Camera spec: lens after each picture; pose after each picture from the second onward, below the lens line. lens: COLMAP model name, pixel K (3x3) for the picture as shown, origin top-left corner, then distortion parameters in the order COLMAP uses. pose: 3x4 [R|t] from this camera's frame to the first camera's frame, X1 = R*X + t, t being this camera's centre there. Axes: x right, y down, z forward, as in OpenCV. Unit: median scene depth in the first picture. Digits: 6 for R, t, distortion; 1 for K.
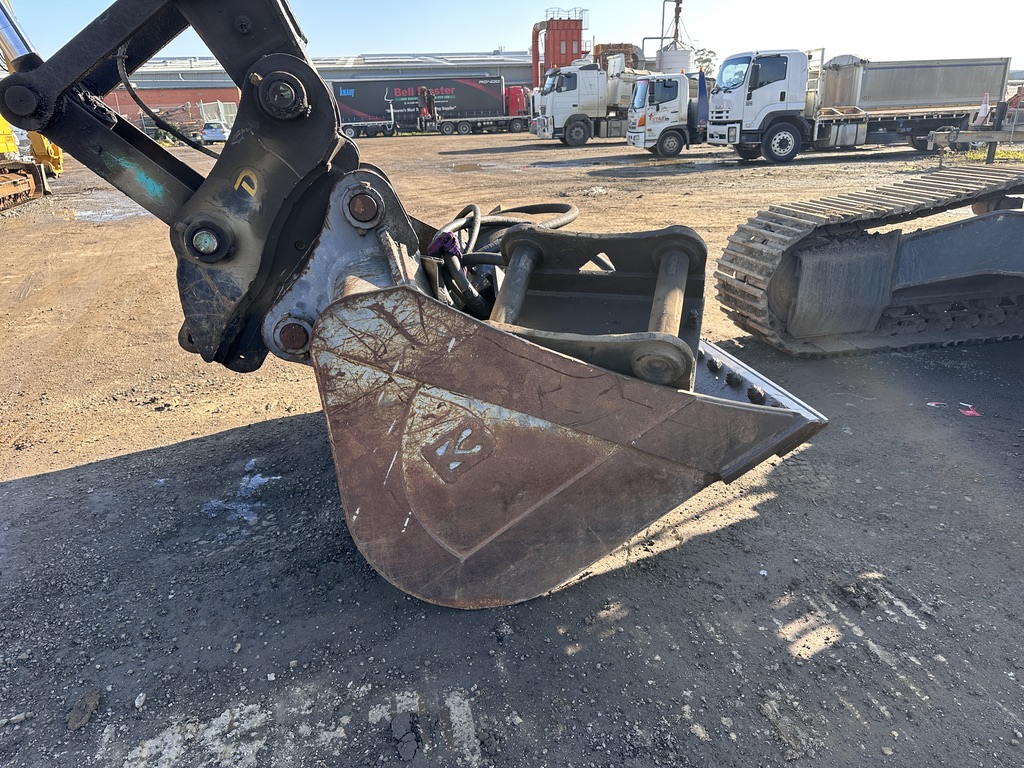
lens RADIAL K [[729.8, 0, 512.6], [0, 729.8, 391.7], [0, 0, 1]] dist [0.046184, -0.046754]
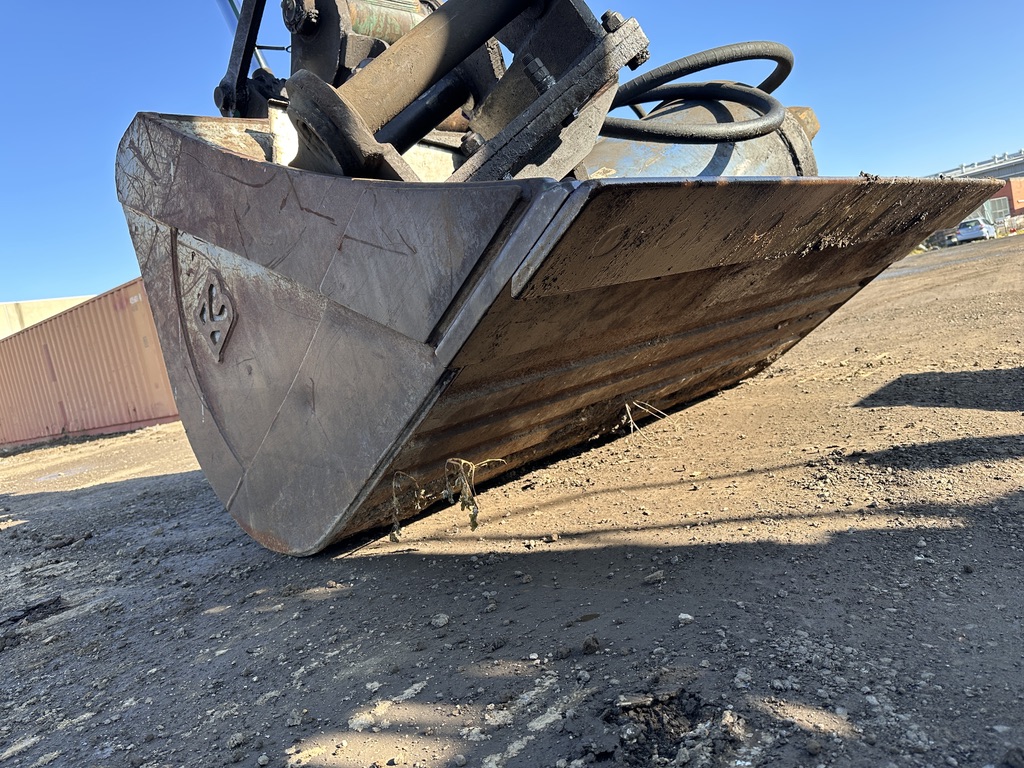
lens RADIAL K [[729.8, 0, 514.2], [0, 729.8, 383.3], [0, 0, 1]] dist [0.046184, -0.046754]
pose [[0.559573, -0.015856, -0.828629, 0.536781], [-0.128538, 0.986059, -0.105670, 0.137289], [0.818753, 0.165640, 0.549734, 0.596403]]
